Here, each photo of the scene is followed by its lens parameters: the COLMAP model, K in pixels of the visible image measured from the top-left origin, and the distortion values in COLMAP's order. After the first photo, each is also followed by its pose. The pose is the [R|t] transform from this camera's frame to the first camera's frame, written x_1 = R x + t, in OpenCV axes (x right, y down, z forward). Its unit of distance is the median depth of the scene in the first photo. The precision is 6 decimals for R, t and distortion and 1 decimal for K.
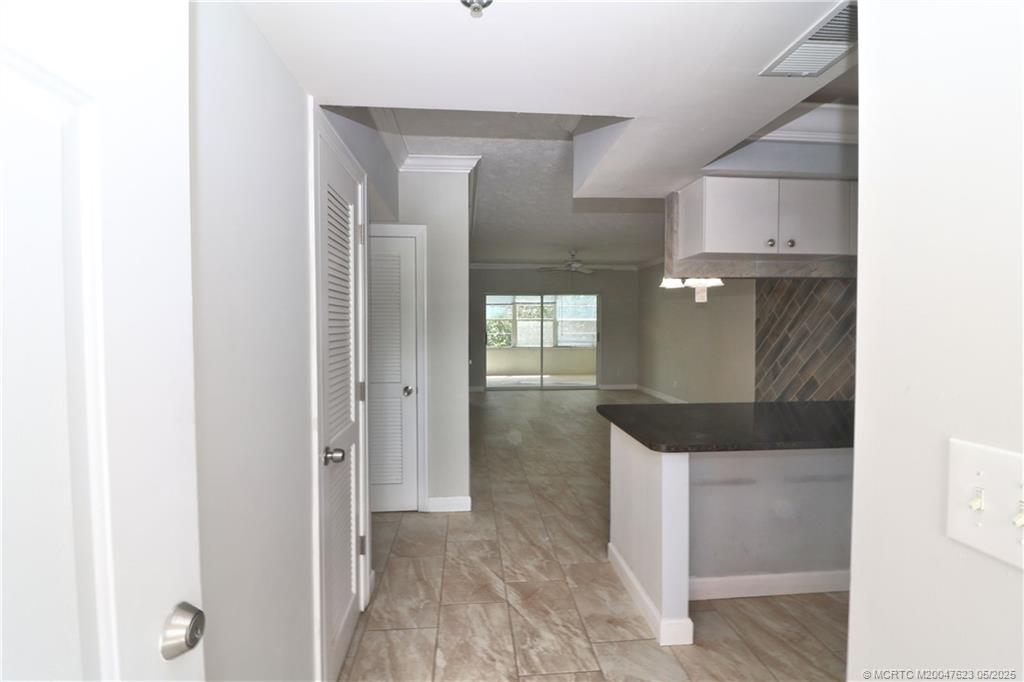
lens RADIAL K [[469.5, 0, 507.6], [0, 469.5, 337.1], [0, 0, 1]] dist [-0.003292, -0.010614]
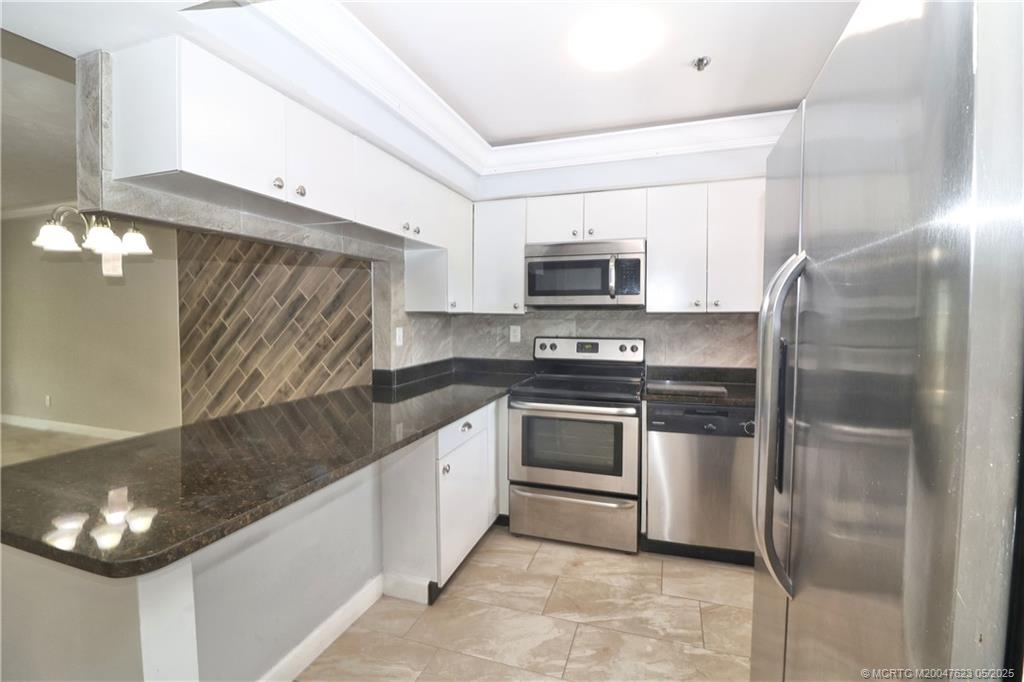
lens RADIAL K [[469.5, 0, 505.1], [0, 469.5, 331.0], [0, 0, 1]] dist [-0.003292, -0.010614]
pose [[0.406322, -0.029962, 0.913239, 0.026604], [0.026603, 0.999426, 0.020954, 0.005237], [-0.913343, 0.015781, 0.406886, 0.187063]]
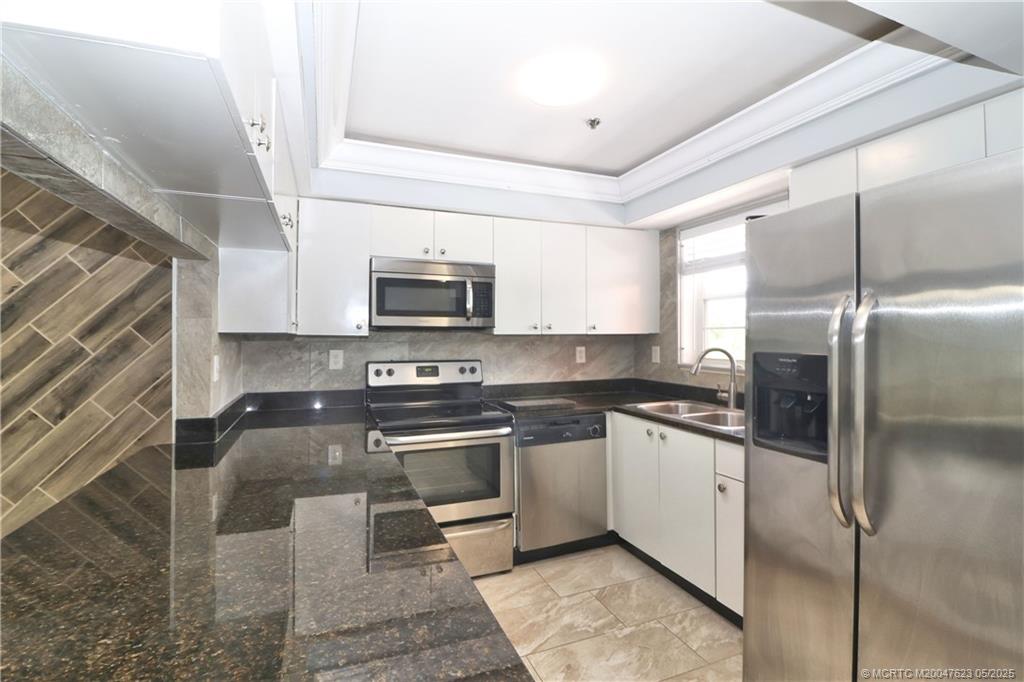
lens RADIAL K [[469.5, 0, 515.8], [0, 469.5, 332.9], [0, 0, 1]] dist [-0.003292, -0.010614]
pose [[-0.290789, 0.011178, 0.956722, 0.039593], [0.030332, 0.999537, -0.002459, -0.000782], [-0.956306, 0.028304, -0.290994, 0.408431]]
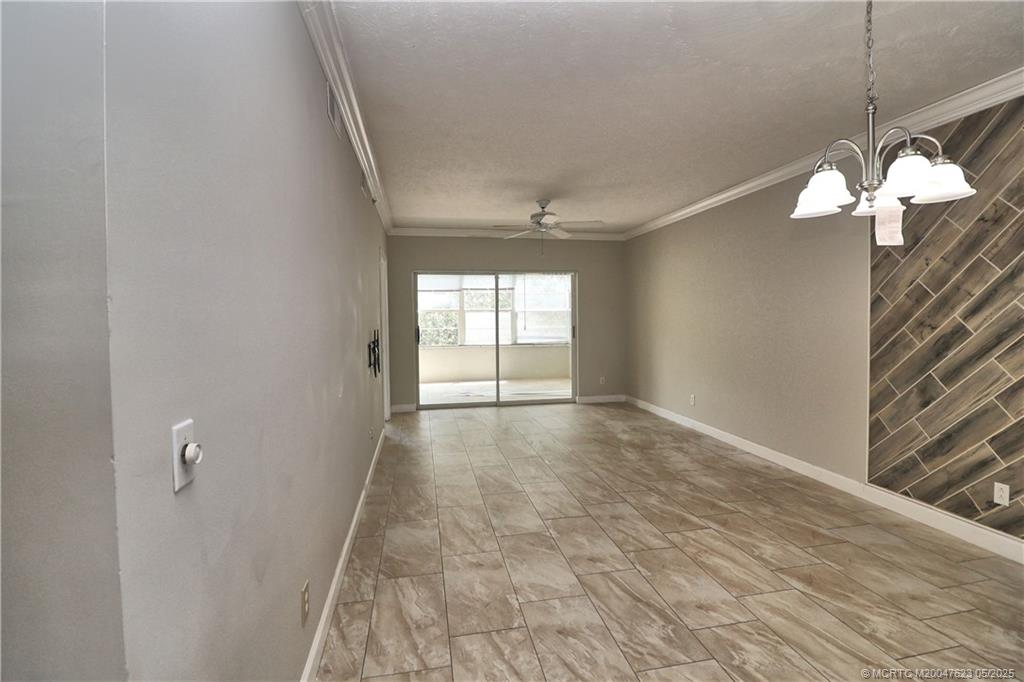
lens RADIAL K [[469.5, 0, 507.2], [0, 469.5, 331.8], [0, 0, 1]] dist [-0.003292, -0.010614]
pose [[0.995459, -0.012835, 0.094317, 0.039100], [0.012740, 0.999918, 0.001611, -0.004906], [-0.094330, -0.000402, 0.995541, 0.537994]]
